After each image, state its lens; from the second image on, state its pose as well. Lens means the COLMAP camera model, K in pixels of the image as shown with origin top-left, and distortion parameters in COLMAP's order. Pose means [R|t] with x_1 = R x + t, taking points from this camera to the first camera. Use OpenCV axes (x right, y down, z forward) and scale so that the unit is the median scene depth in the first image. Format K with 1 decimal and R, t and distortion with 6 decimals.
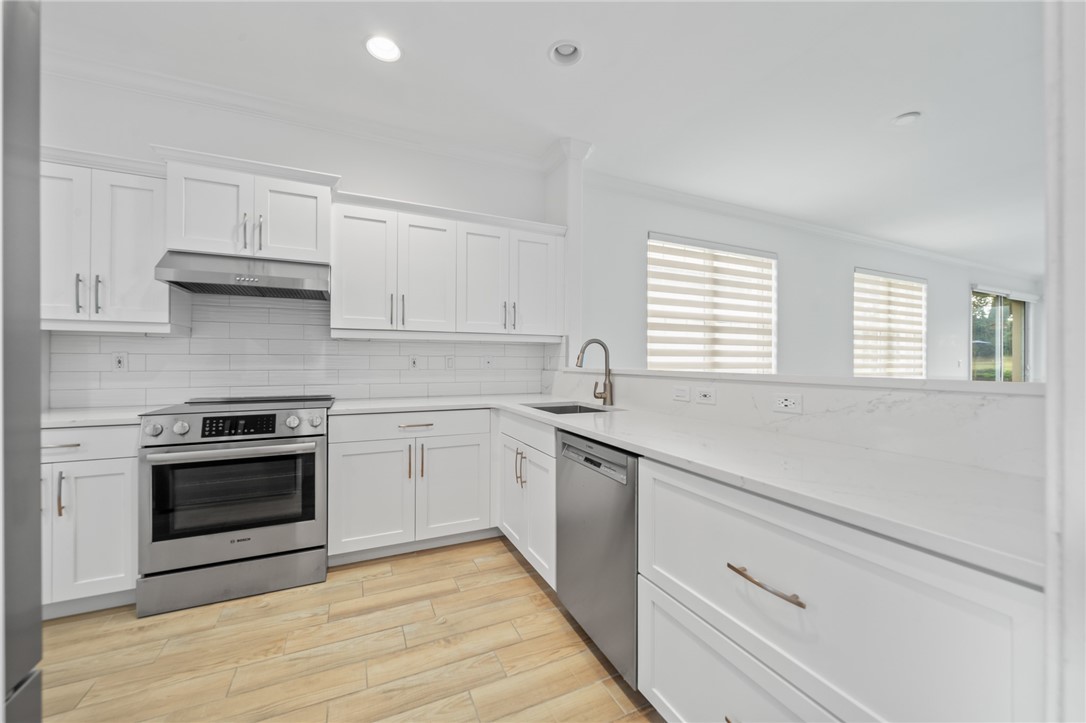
lens RADIAL K [[412.1, 0, 541.2], [0, 412.1, 362.3], [0, 0, 1]] dist [-0.003606, -0.000079]
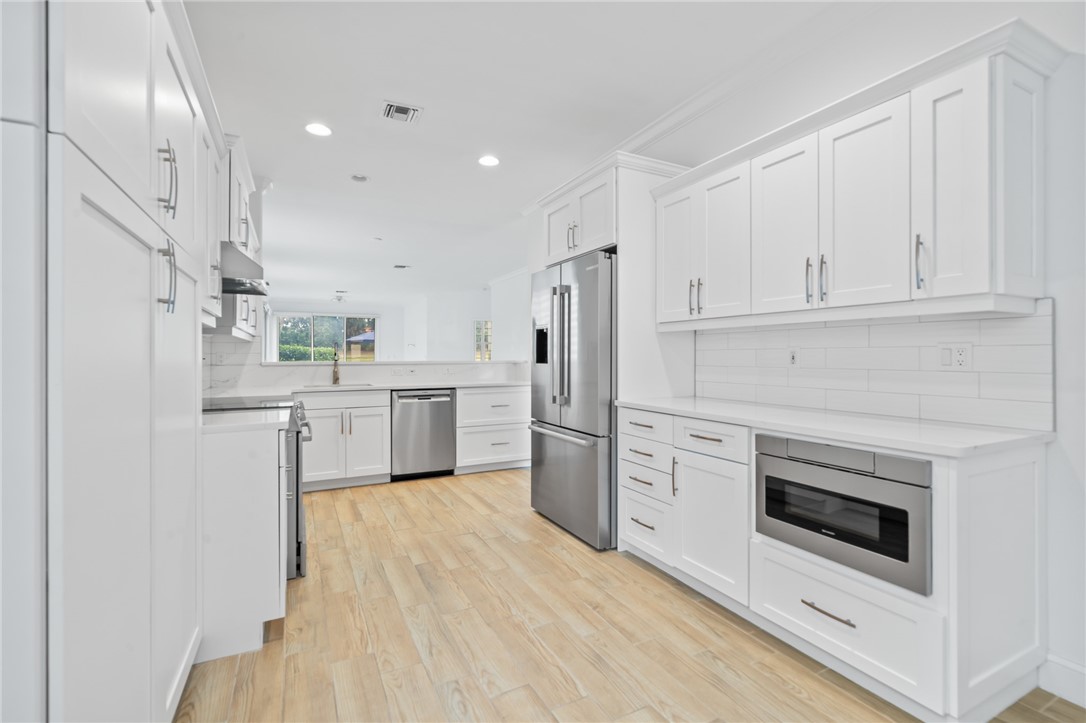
lens RADIAL K [[489.4, 0, 539.2], [0, 489.4, 356.6], [0, 0, 1]] dist [0.000113, -0.000701]
pose [[-0.030000, -0.002915, 0.999546, -1.750350], [0.001001, 0.999995, 0.002946, -0.008834], [-0.999549, 0.001089, -0.029997, 0.265562]]
